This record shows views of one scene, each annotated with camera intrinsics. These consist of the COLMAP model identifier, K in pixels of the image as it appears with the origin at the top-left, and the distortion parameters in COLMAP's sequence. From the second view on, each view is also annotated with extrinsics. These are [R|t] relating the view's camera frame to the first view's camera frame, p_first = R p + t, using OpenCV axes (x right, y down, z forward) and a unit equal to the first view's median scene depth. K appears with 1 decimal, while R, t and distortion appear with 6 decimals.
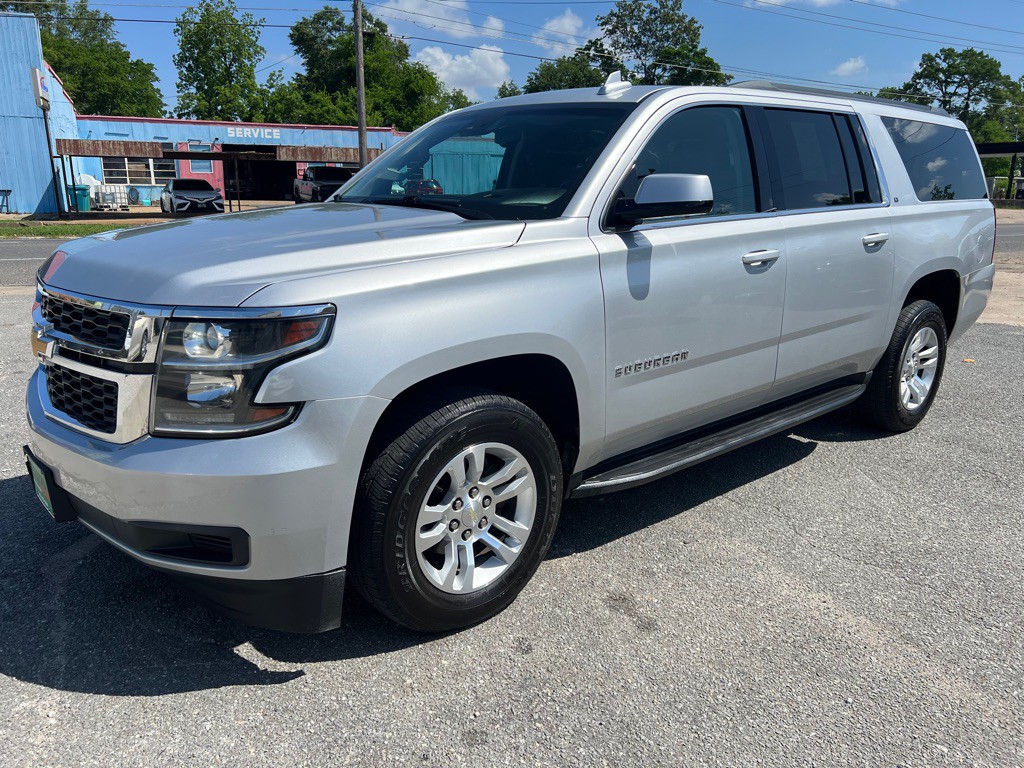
lens RADIAL K [[771.1, 0, 507.3], [0, 771.1, 379.4], [0, 0, 1]] dist [0.053934, -0.059695]
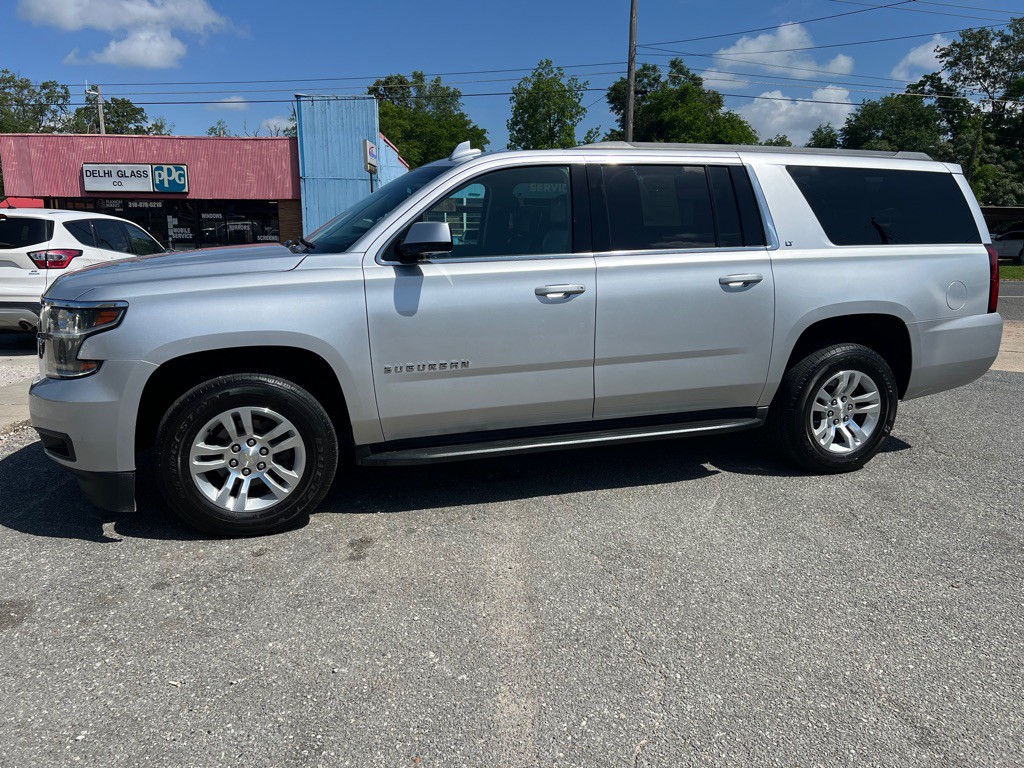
lens RADIAL K [[771.1, 0, 509.5], [0, 771.1, 381.4], [0, 0, 1]] dist [0.053934, -0.059695]
pose [[0.922561, 0.070586, -0.379339, 0.053240], [-0.091925, 0.995025, -0.038414, 0.002631], [0.374740, 0.070310, 0.924460, -0.008660]]
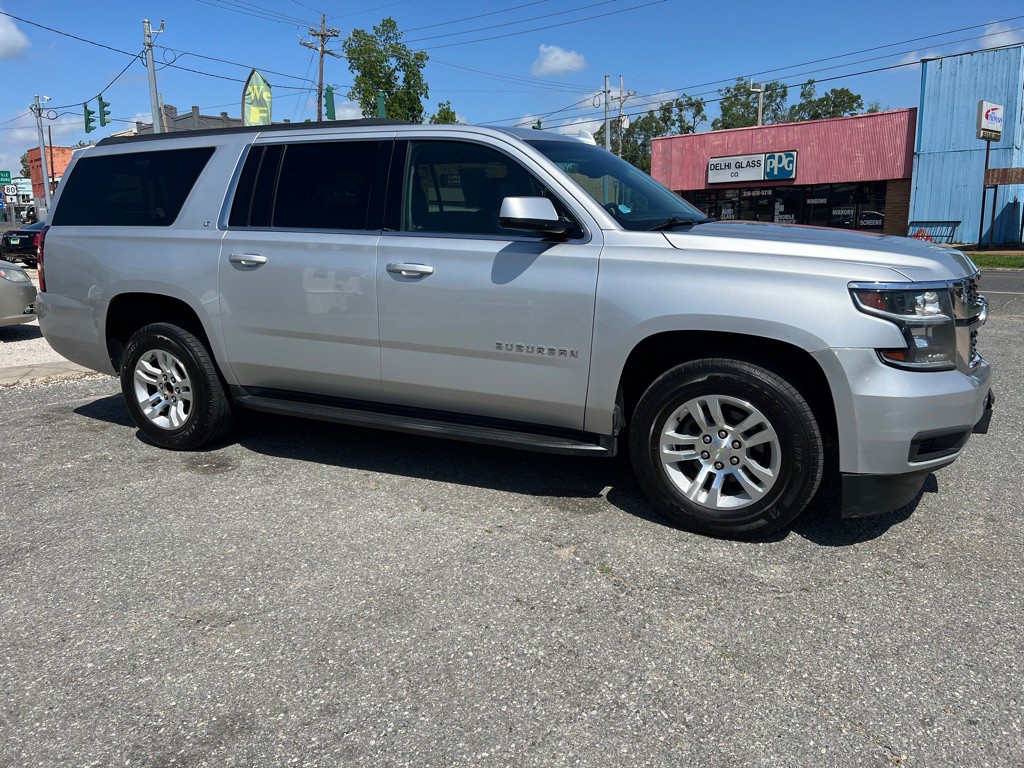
lens RADIAL K [[771.1, 0, 520.1], [0, 771.1, 378.4], [0, 0, 1]] dist [0.053934, -0.059695]
pose [[0.322902, 0.174716, -0.930166, 0.118915], [-0.211517, 0.971276, 0.109011, -0.019446], [0.922494, 0.161546, 0.350582, 0.087821]]
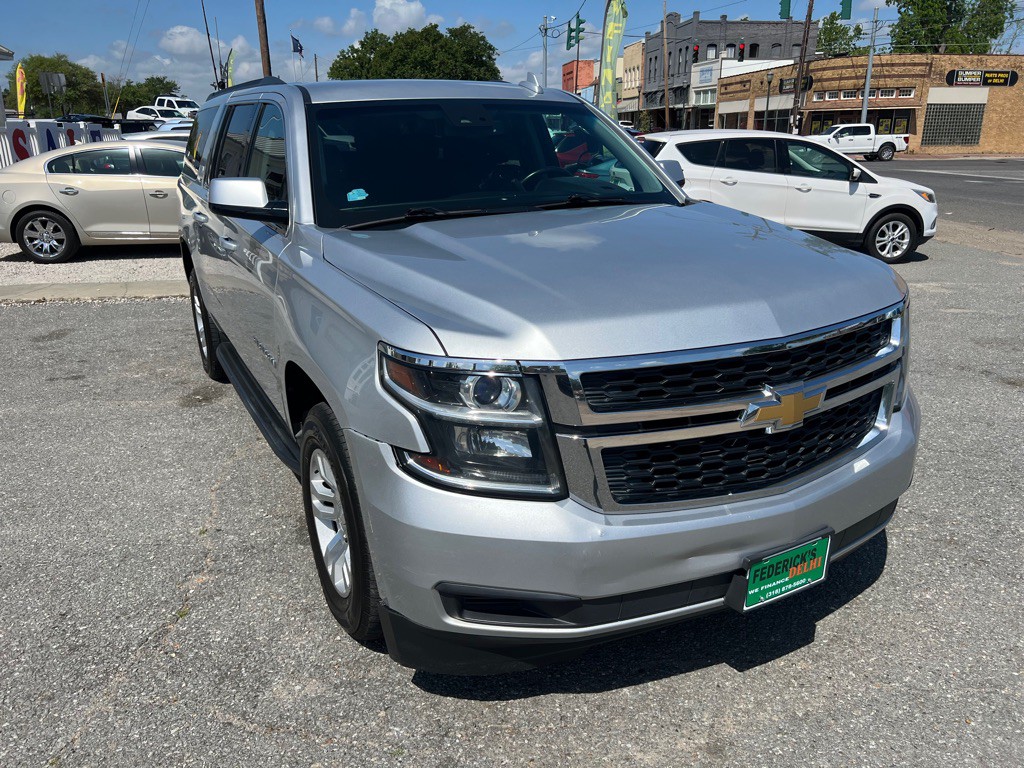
lens RADIAL K [[771.1, 0, 513.5], [0, 771.1, 385.7], [0, 0, 1]] dist [0.053934, -0.059695]
pose [[-0.294356, 0.289327, -0.910848, 0.103822], [-0.220872, 0.906676, 0.359380, -0.042128], [0.929823, 0.306967, -0.202981, 0.154300]]
